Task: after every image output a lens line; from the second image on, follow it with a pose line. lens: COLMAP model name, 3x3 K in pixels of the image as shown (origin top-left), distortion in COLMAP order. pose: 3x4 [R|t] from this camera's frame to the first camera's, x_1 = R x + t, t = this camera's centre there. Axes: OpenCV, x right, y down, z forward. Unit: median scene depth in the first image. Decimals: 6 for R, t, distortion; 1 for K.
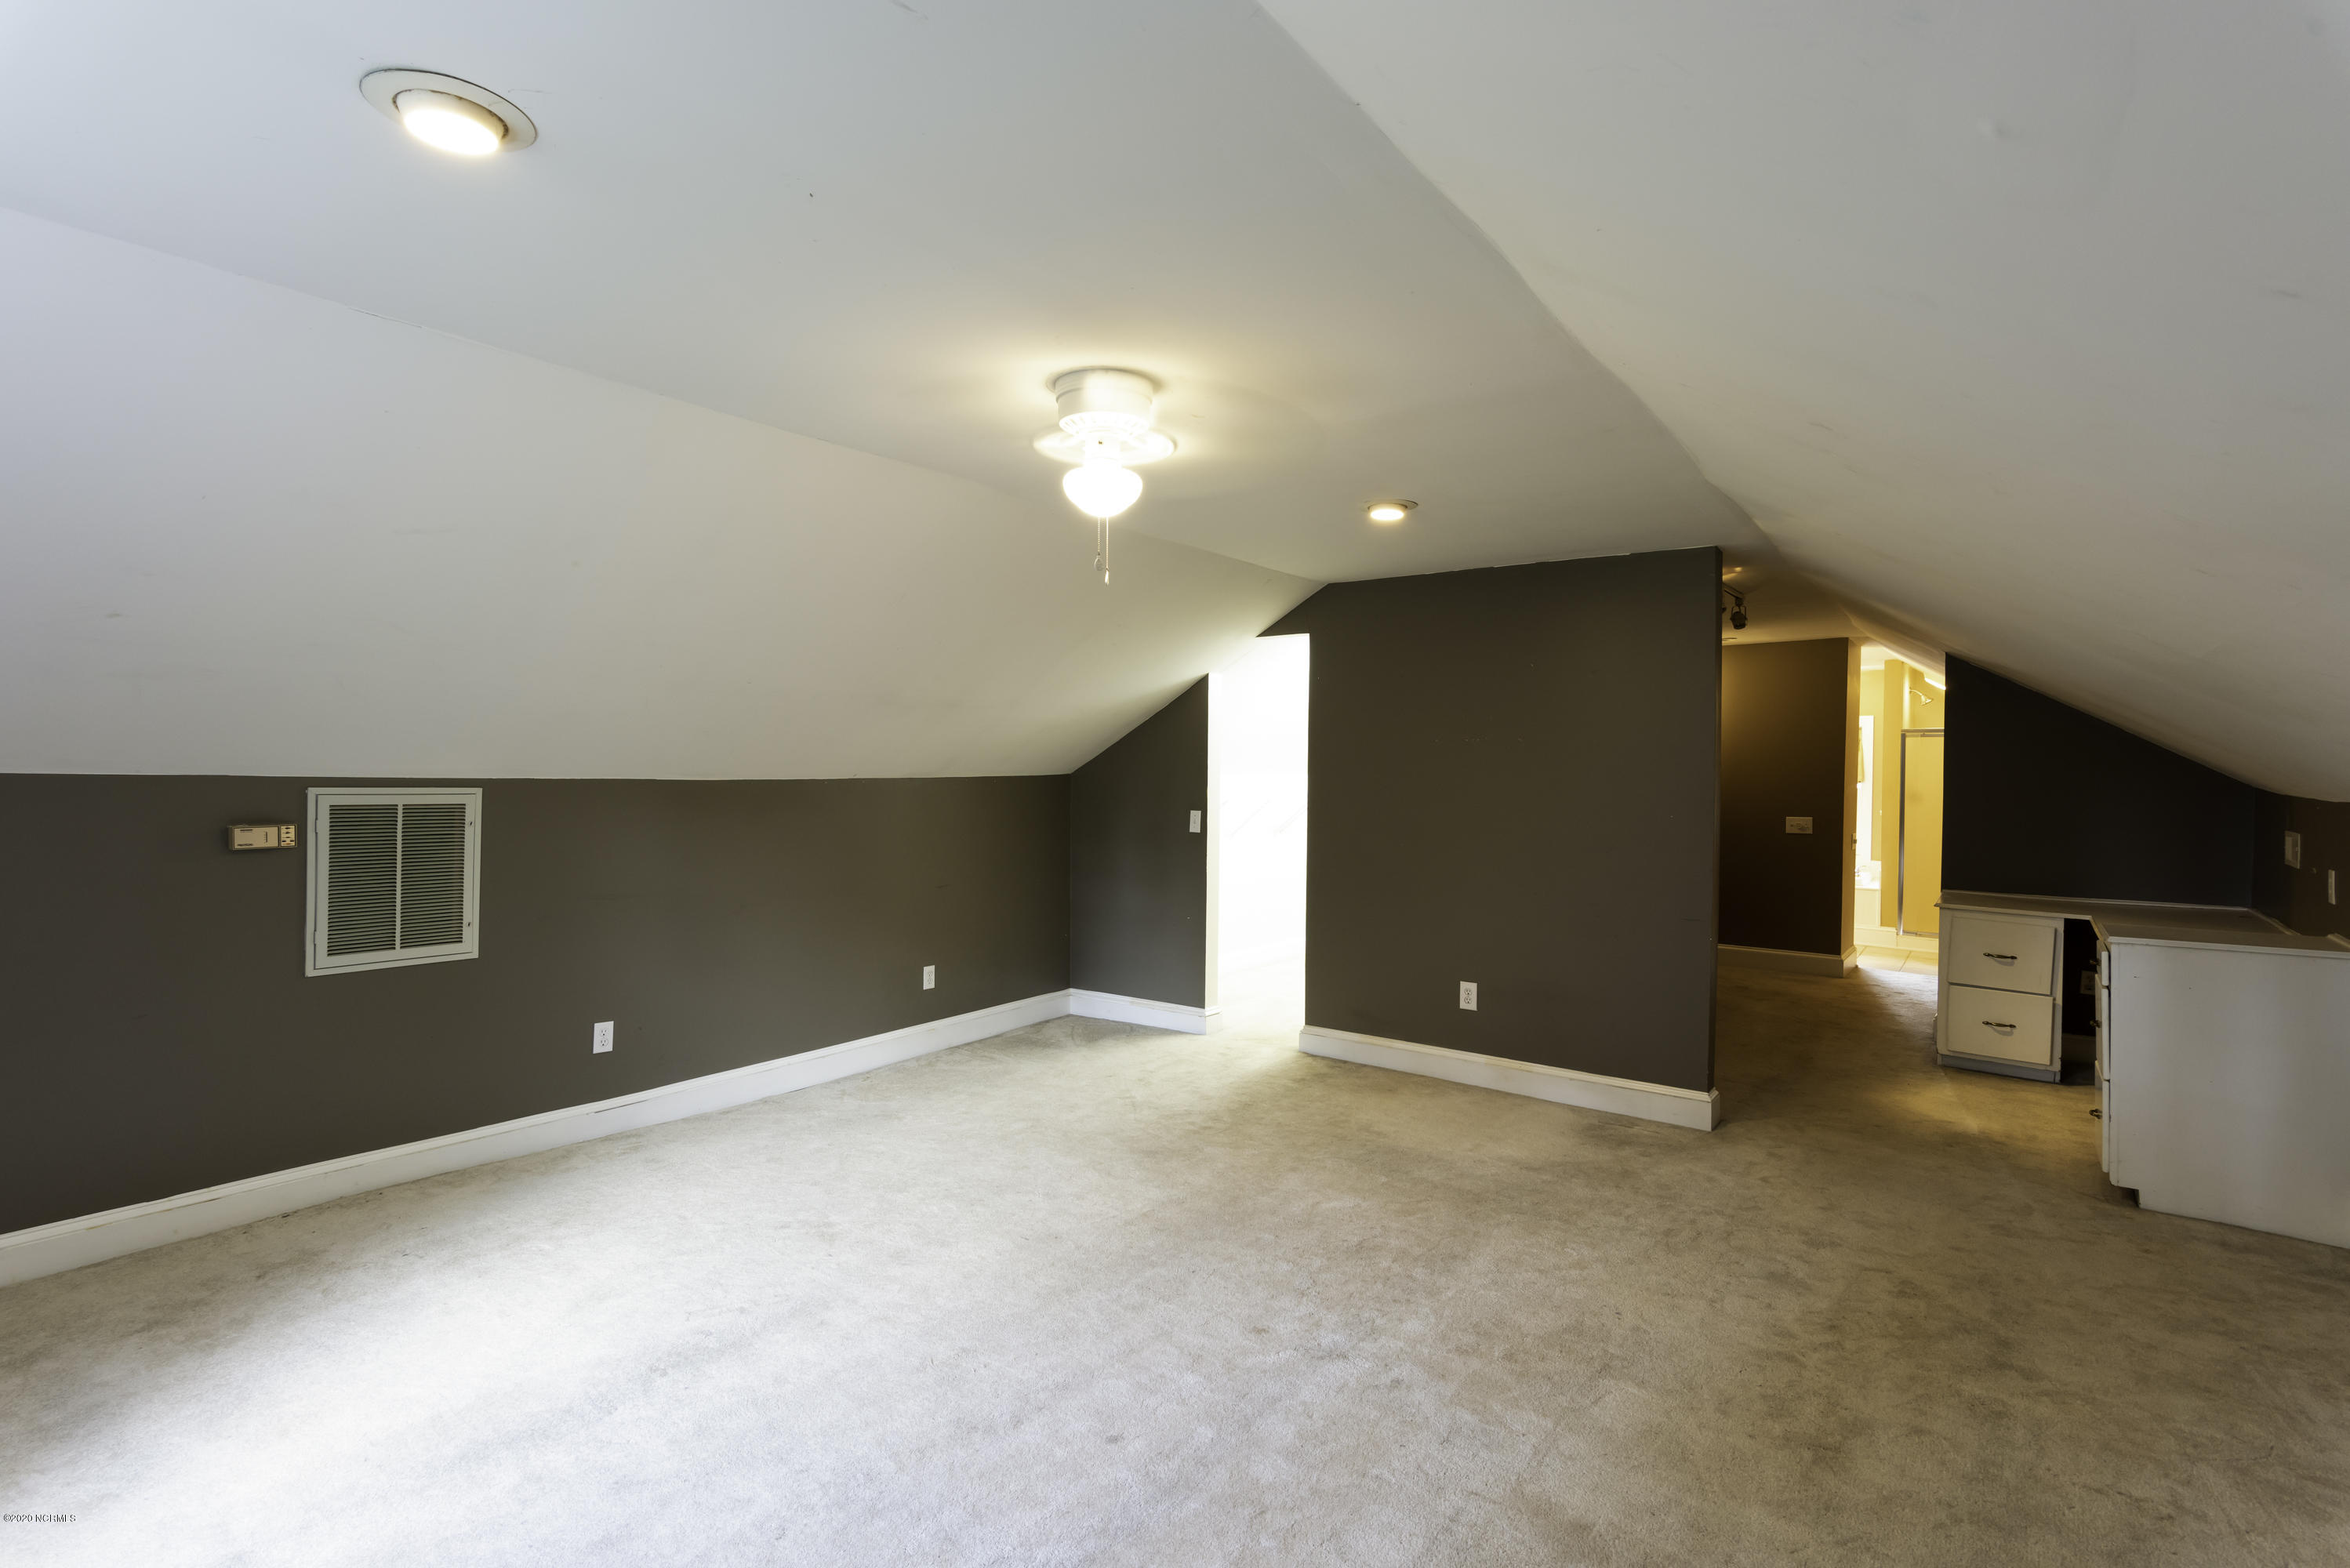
lens RADIAL K [[1127.6, 0, 1186.2], [0, 1127.6, 788.0], [0, 0, 1]] dist [0.001895, 0.000417]
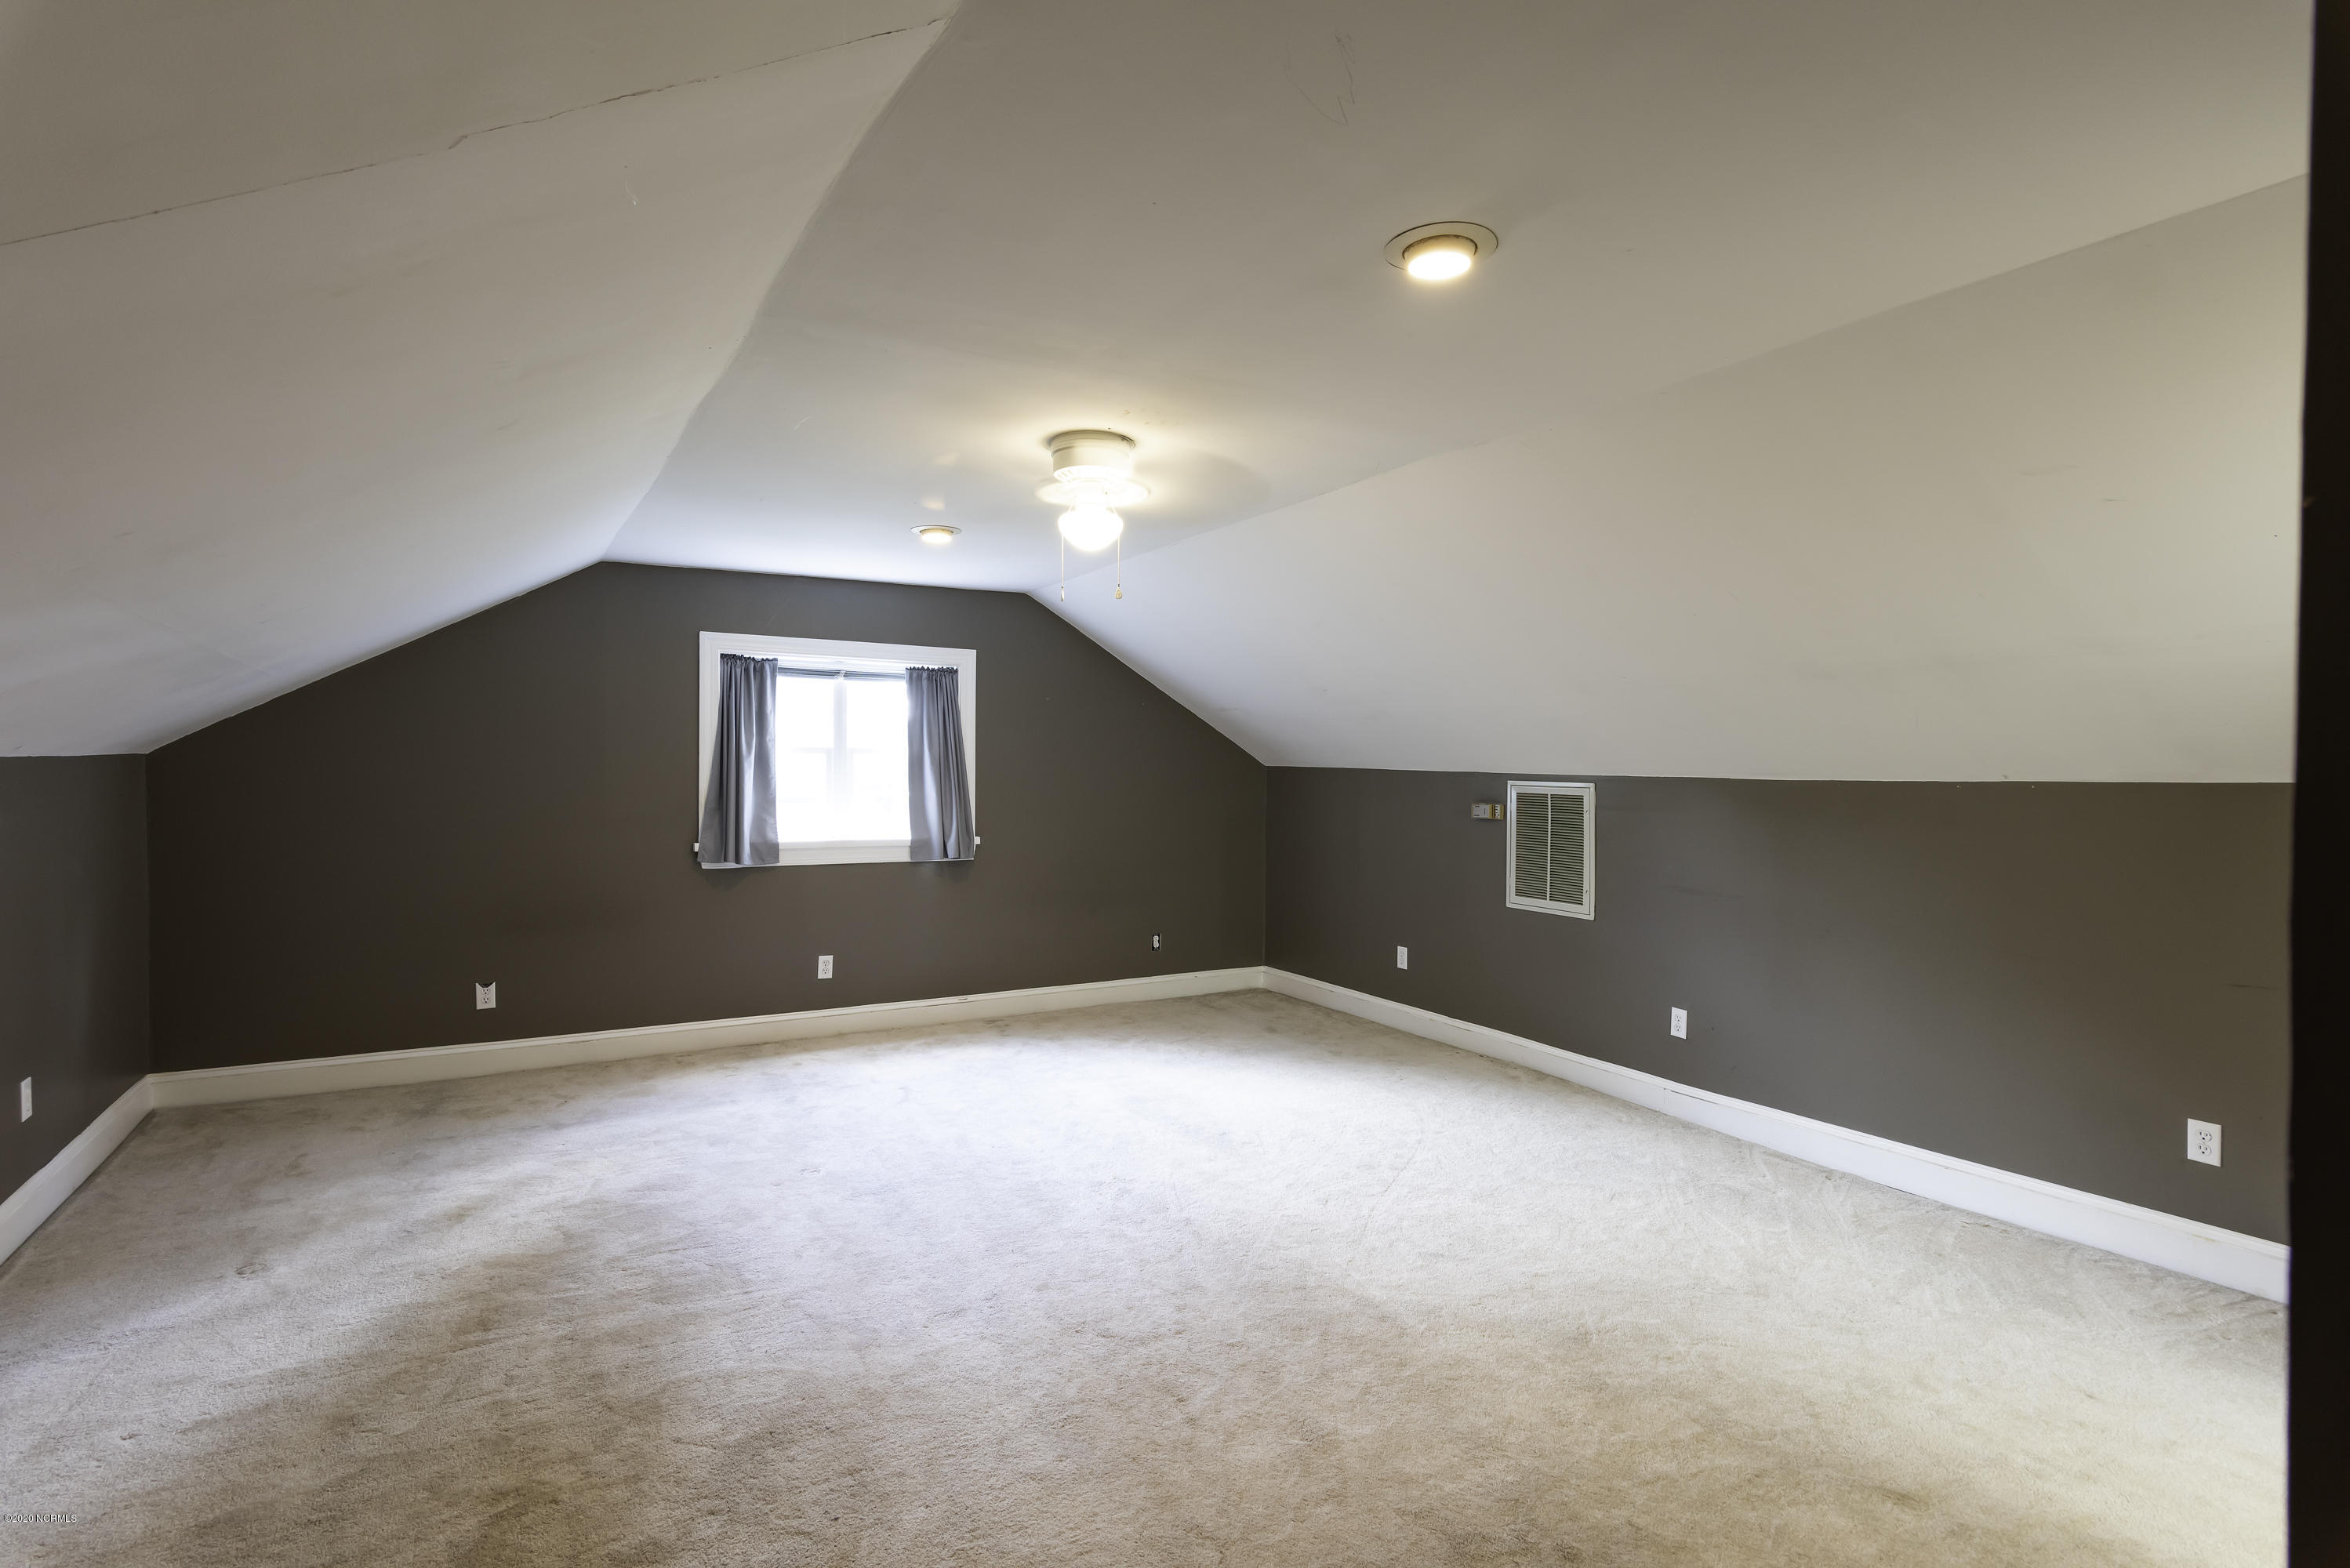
lens RADIAL K [[1127.6, 0, 1186.2], [0, 1127.6, 788.0], [0, 0, 1]] dist [0.001895, 0.000417]
pose [[-0.393115, 0.000778, -0.919489, 0.688923], [-0.029533, 0.999473, 0.013472, 0.002129], [0.919015, 0.032451, -0.392885, 1.080392]]
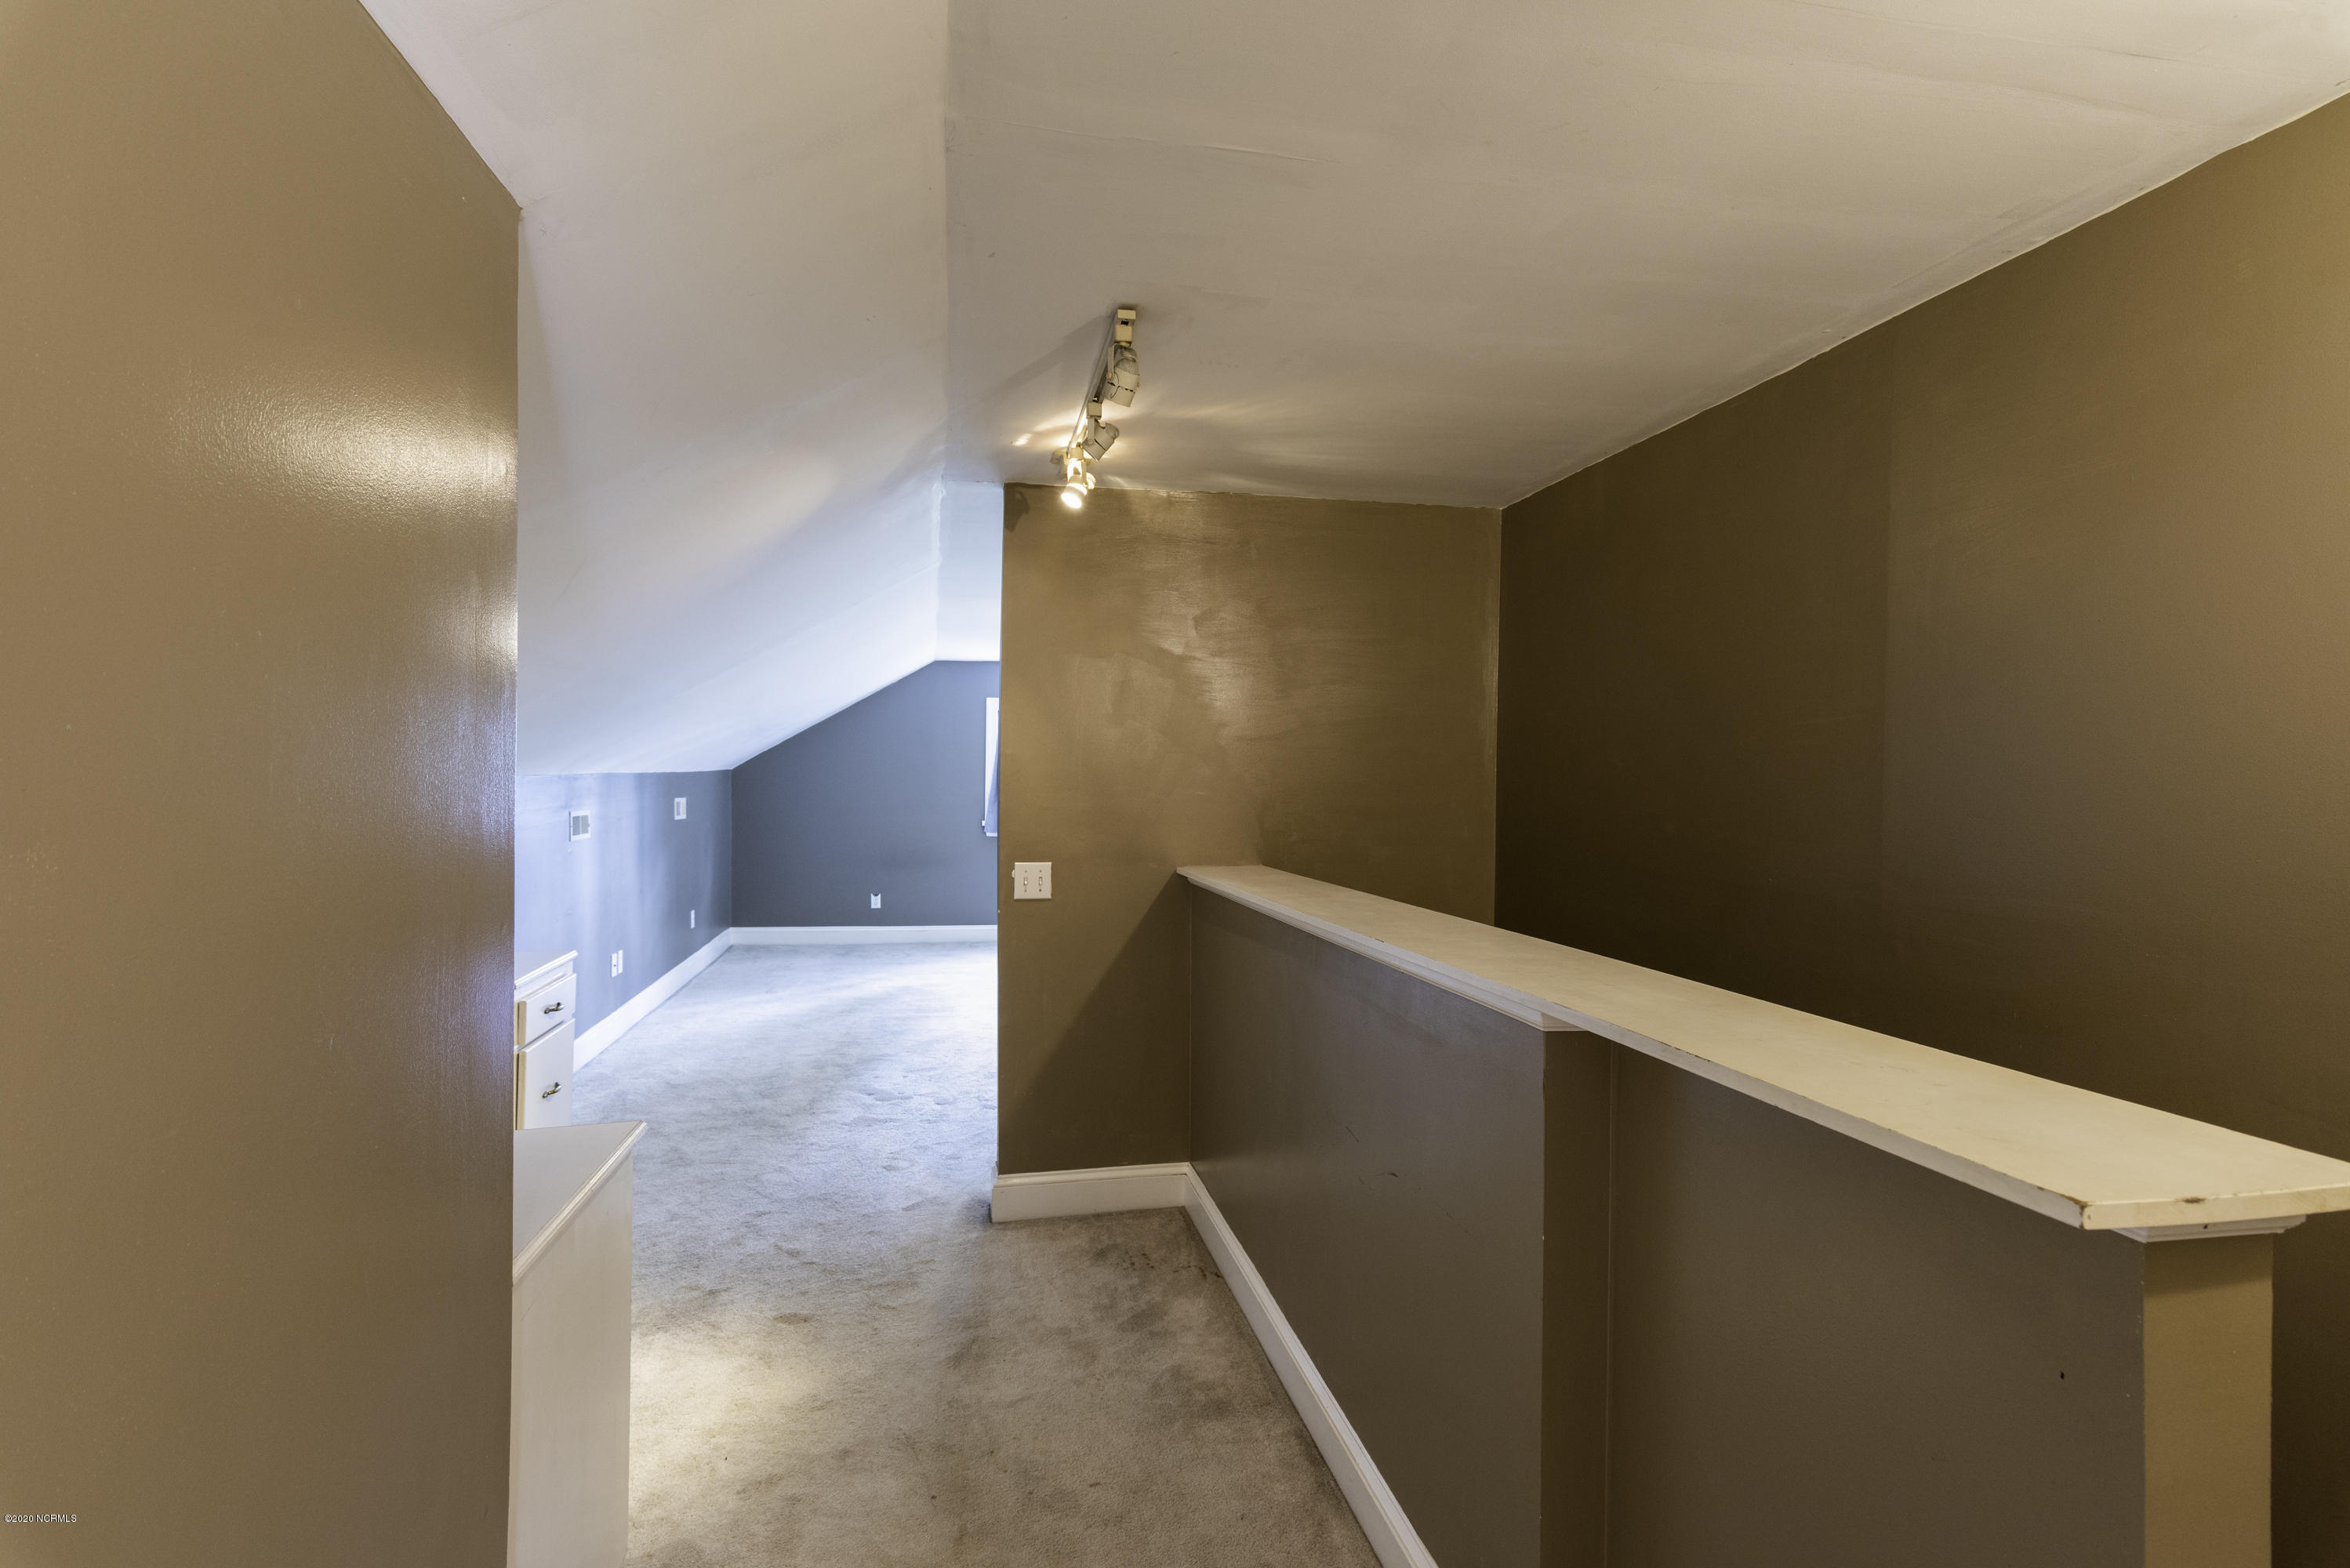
lens RADIAL K [[1127.6, 0, 1186.2], [0, 1127.6, 788.0], [0, 0, 1]] dist [0.001895, 0.000417]
pose [[-0.684258, -0.007005, -0.729207, 1.067897], [-0.019259, 0.999779, 0.008468, 0.009118], [0.728986, 0.019837, -0.684241, 1.867543]]
